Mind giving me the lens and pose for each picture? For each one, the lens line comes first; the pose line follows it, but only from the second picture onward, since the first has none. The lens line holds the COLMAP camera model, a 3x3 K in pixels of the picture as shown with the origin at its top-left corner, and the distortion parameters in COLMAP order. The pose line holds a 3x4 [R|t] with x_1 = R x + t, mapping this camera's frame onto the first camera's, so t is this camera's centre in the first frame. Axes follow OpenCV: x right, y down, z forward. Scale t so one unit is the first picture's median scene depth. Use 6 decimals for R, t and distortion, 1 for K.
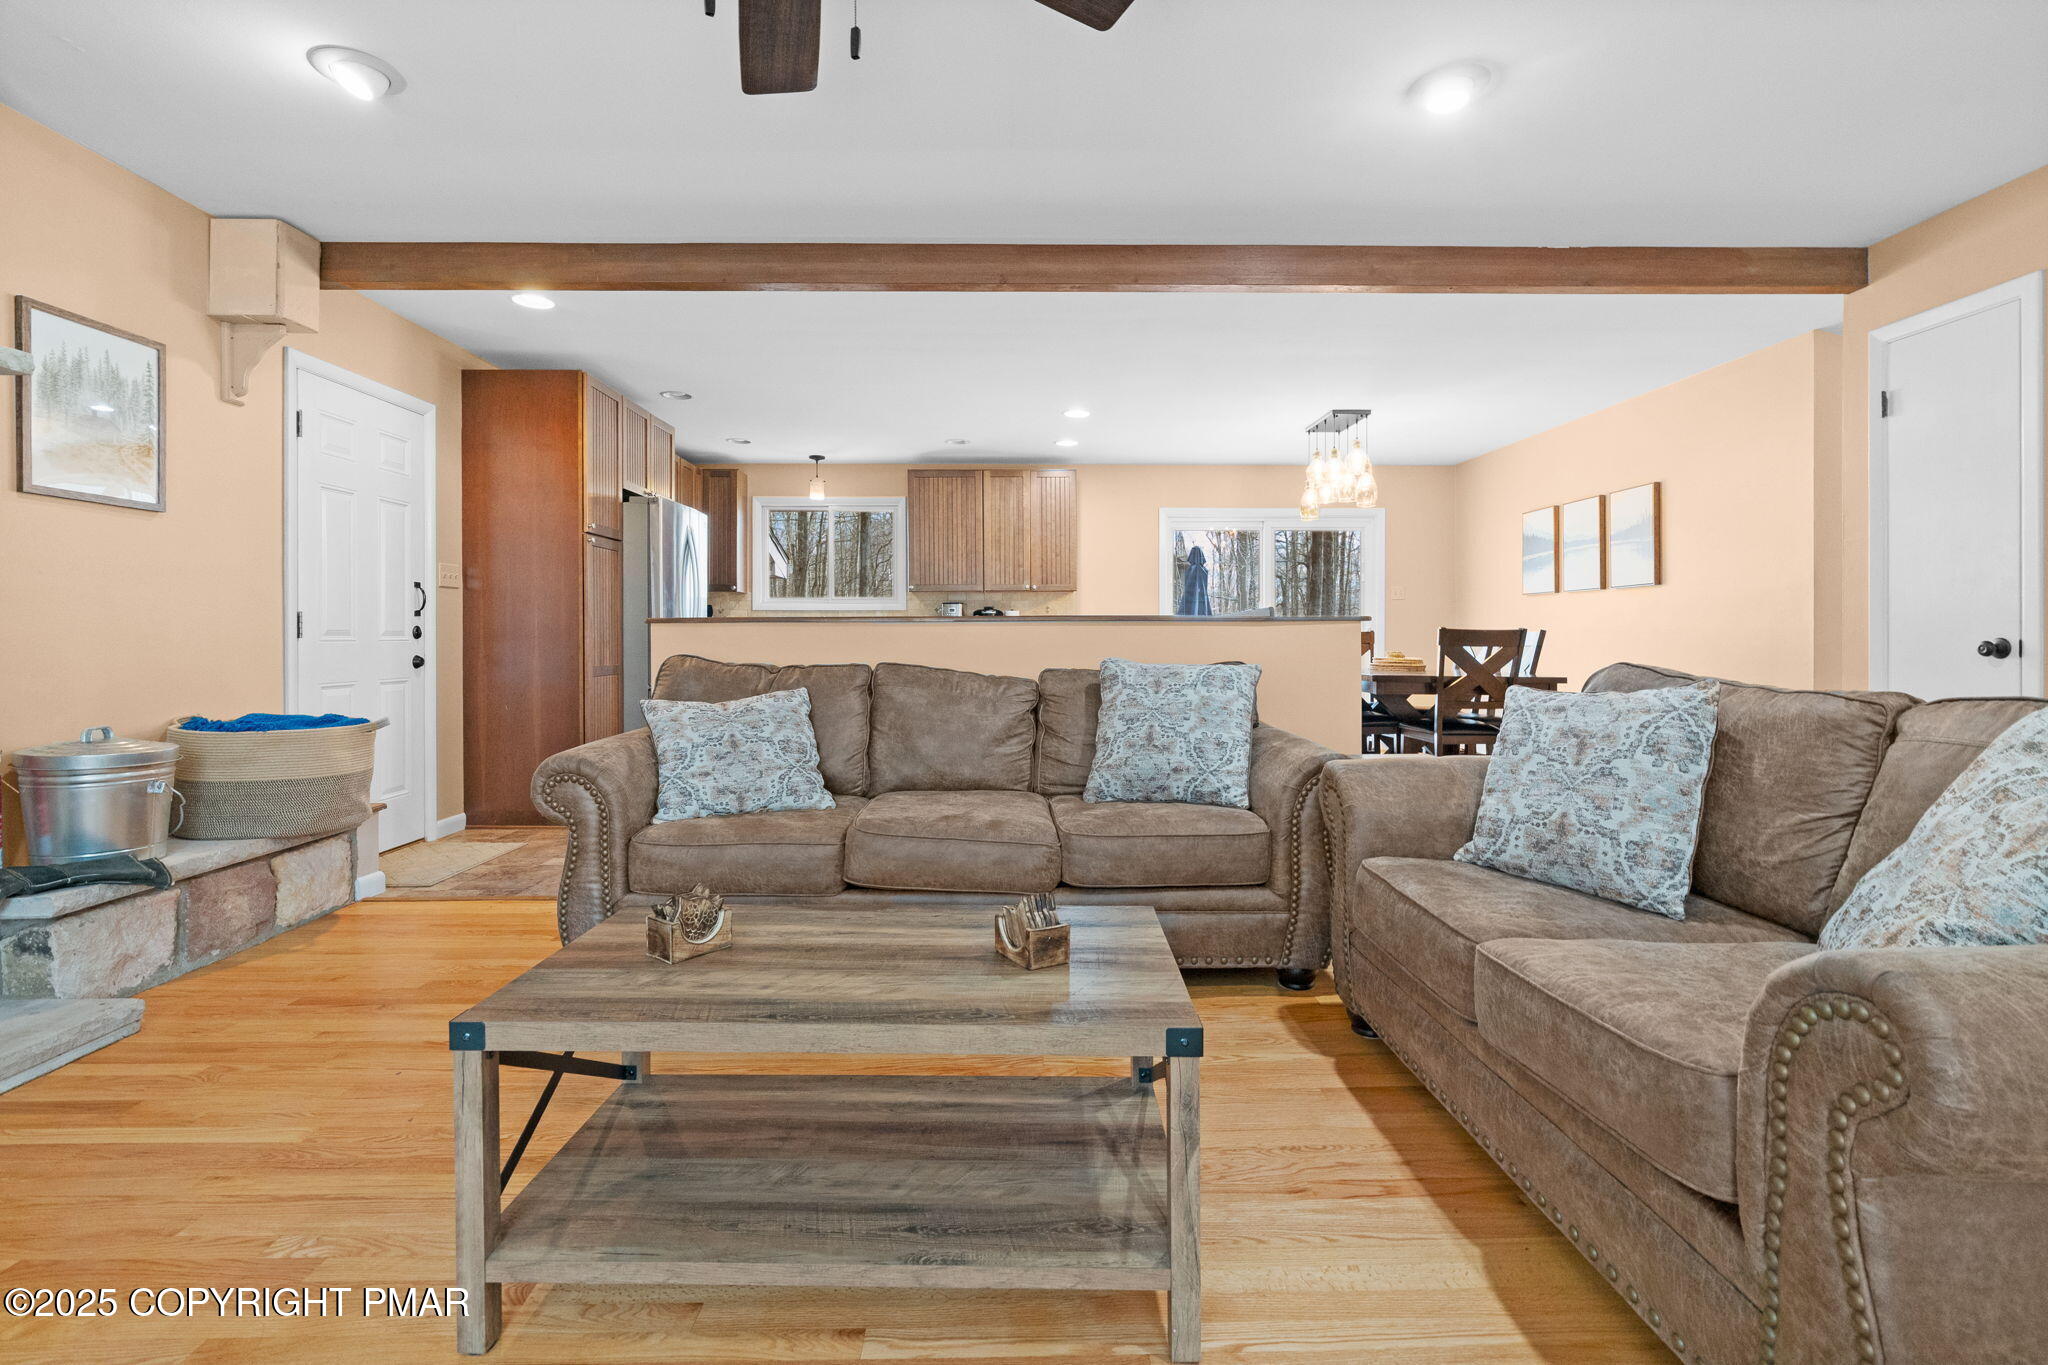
lens RADIAL K [[927.5, 0, 1030.9], [0, 927.5, 642.1], [0, 0, 1]] dist [-0.004836, 0.000494]
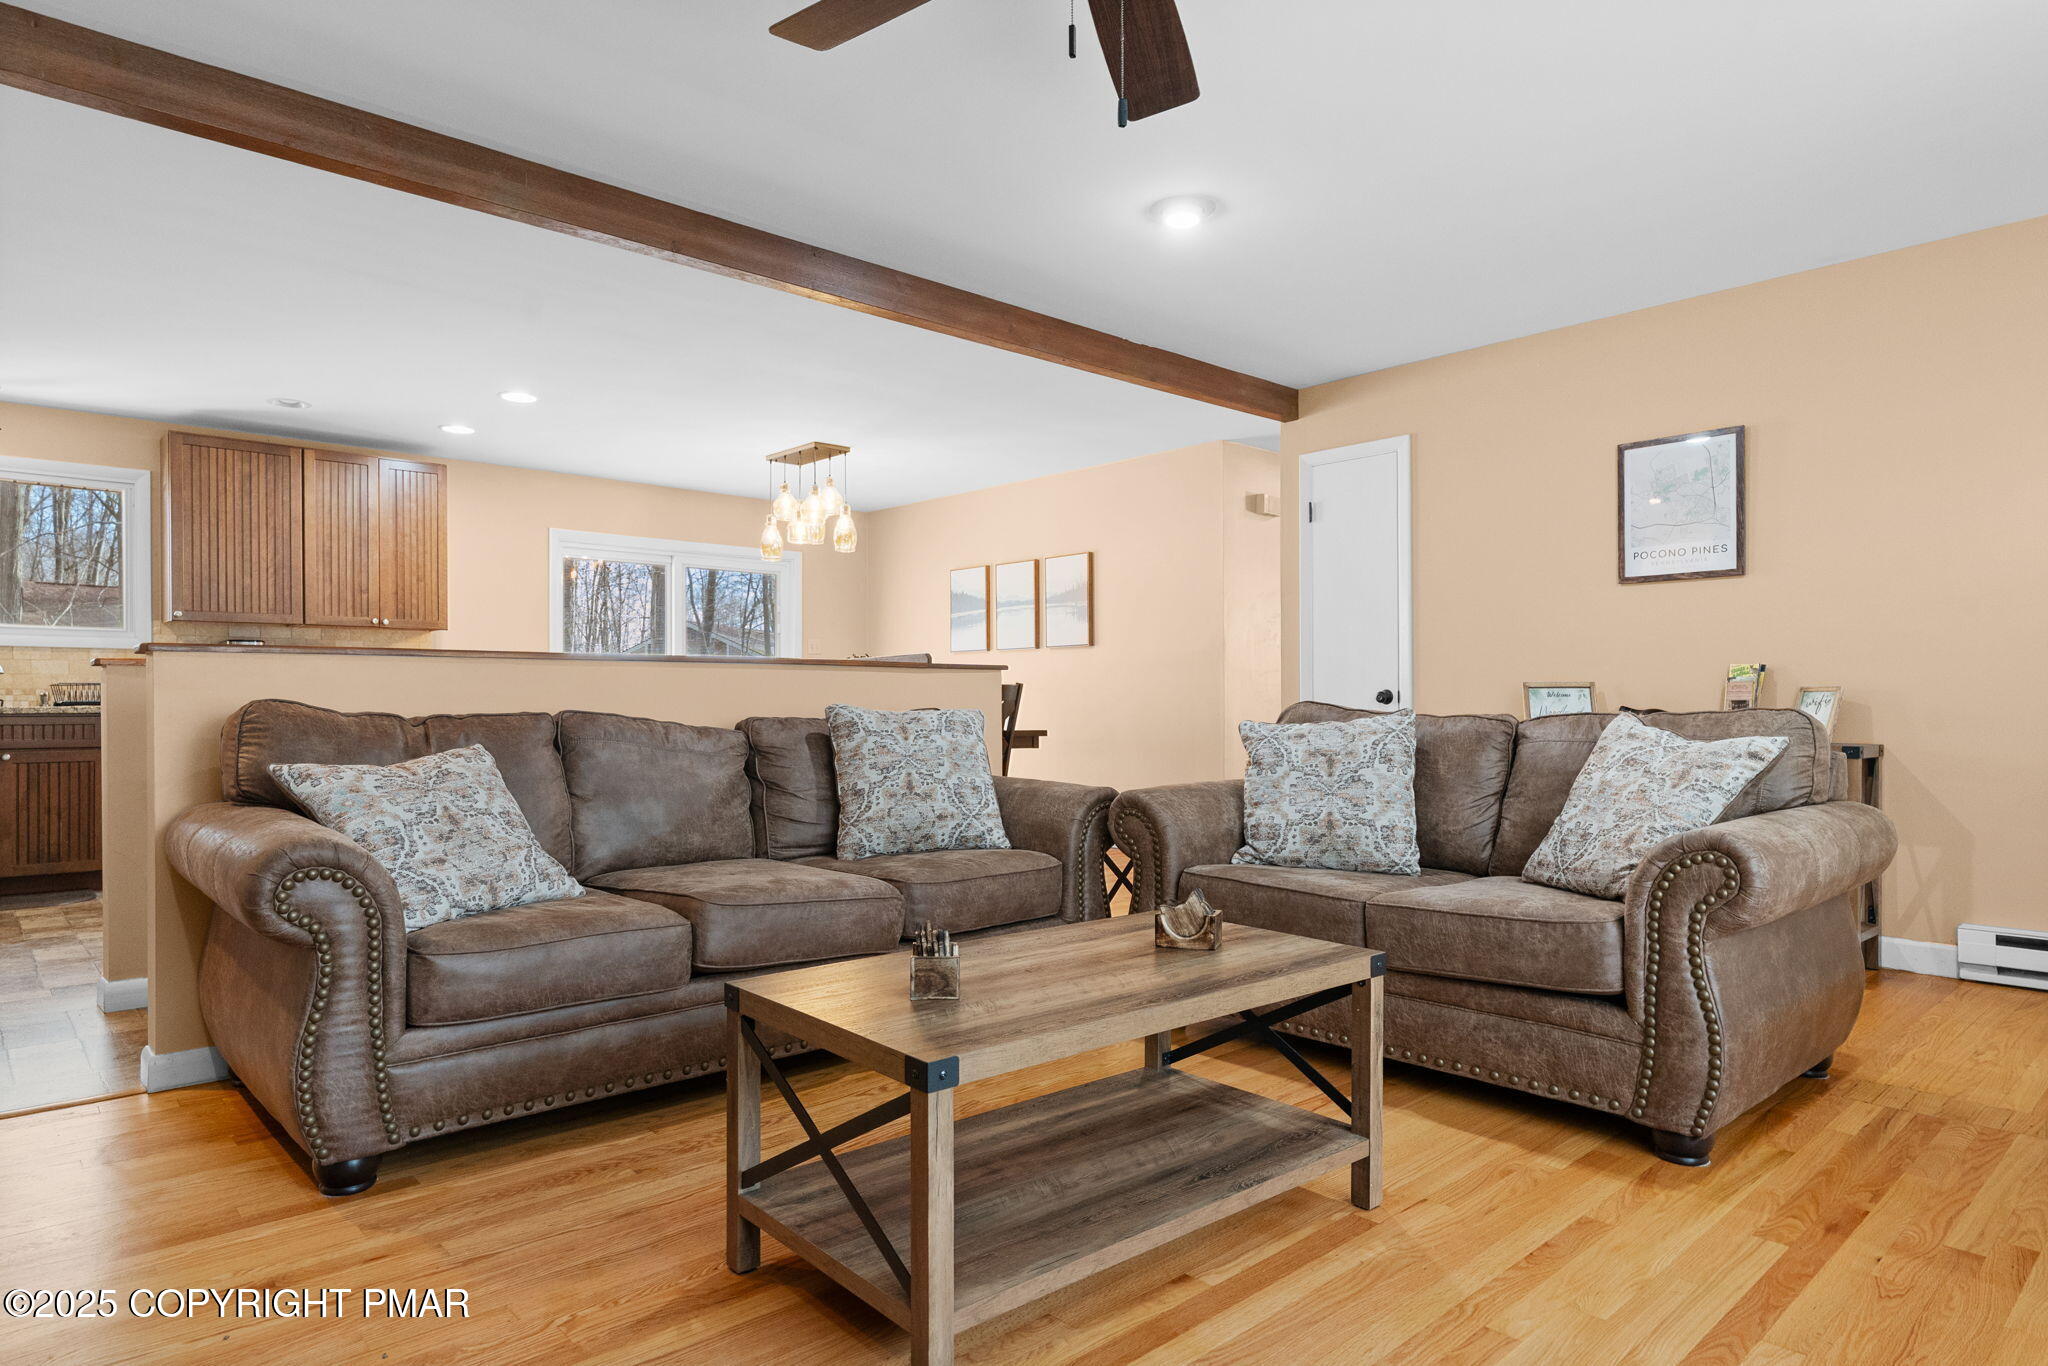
lens RADIAL K [[1168.6, 0, 1002.7], [0, 1168.6, 704.2], [0, 0, 1]] dist [-0.005073, 0.002432]
pose [[0.761095, 0.000588, 0.648641, -0.555210], [0.003102, 0.999985, -0.004546, 0.024215], [-0.648633, 0.005472, 0.761081, 0.025609]]
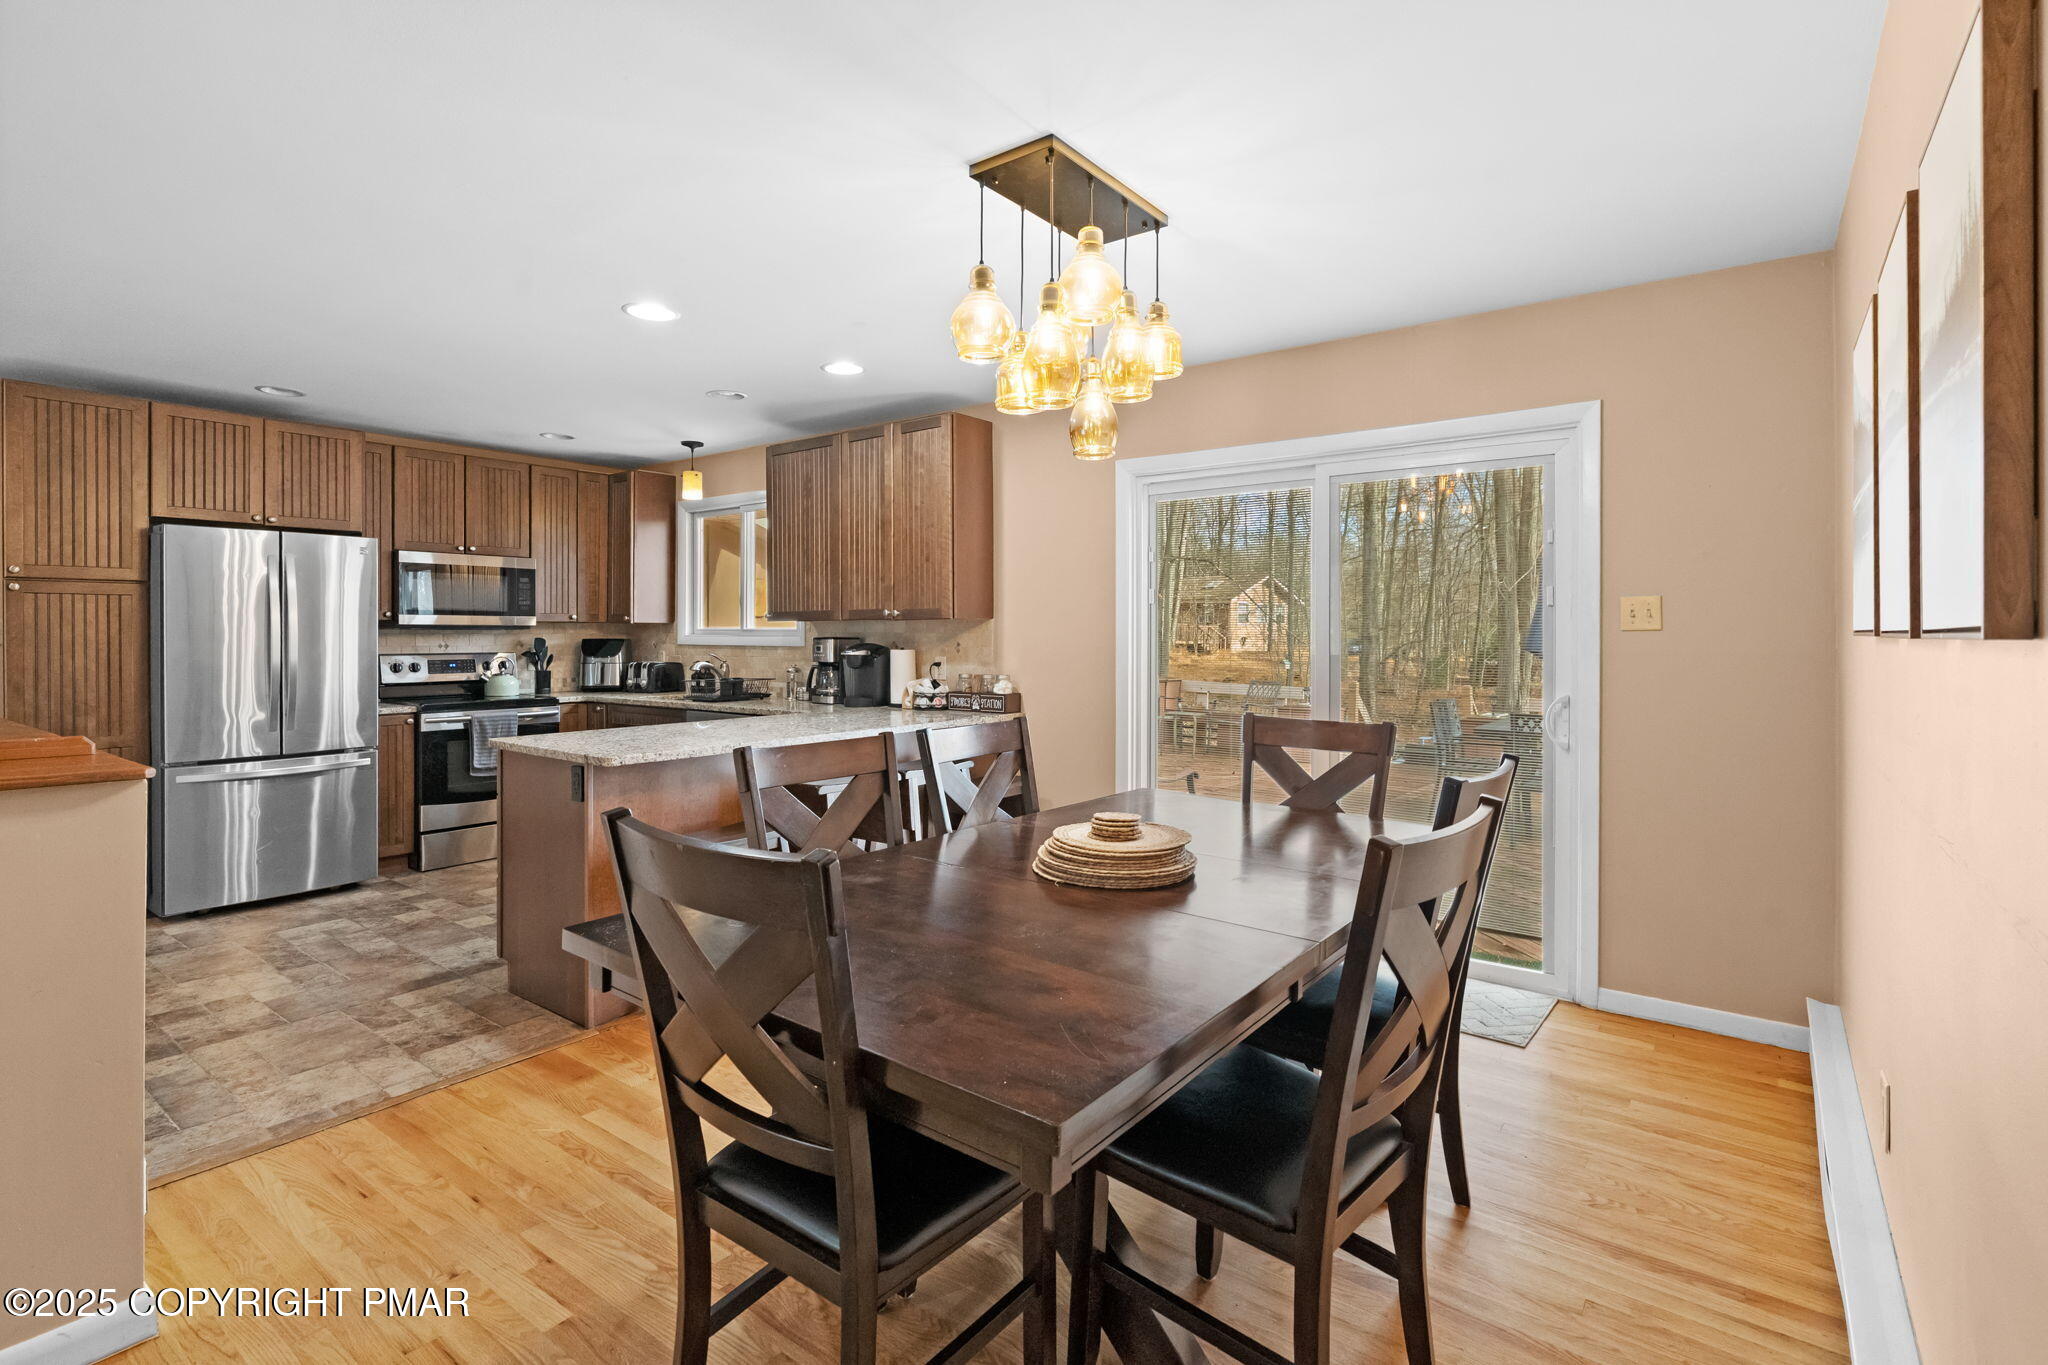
lens RADIAL K [[968.2, 0, 1025.1], [0, 968.2, 636.0], [0, 0, 1]] dist [-0.000708, 0.000139]
pose [[0.785878, 0.003978, -0.618369, 1.191505], [-0.004599, 0.999989, 0.000590, -0.114407], [0.618364, 0.002380, 0.785888, 1.407882]]
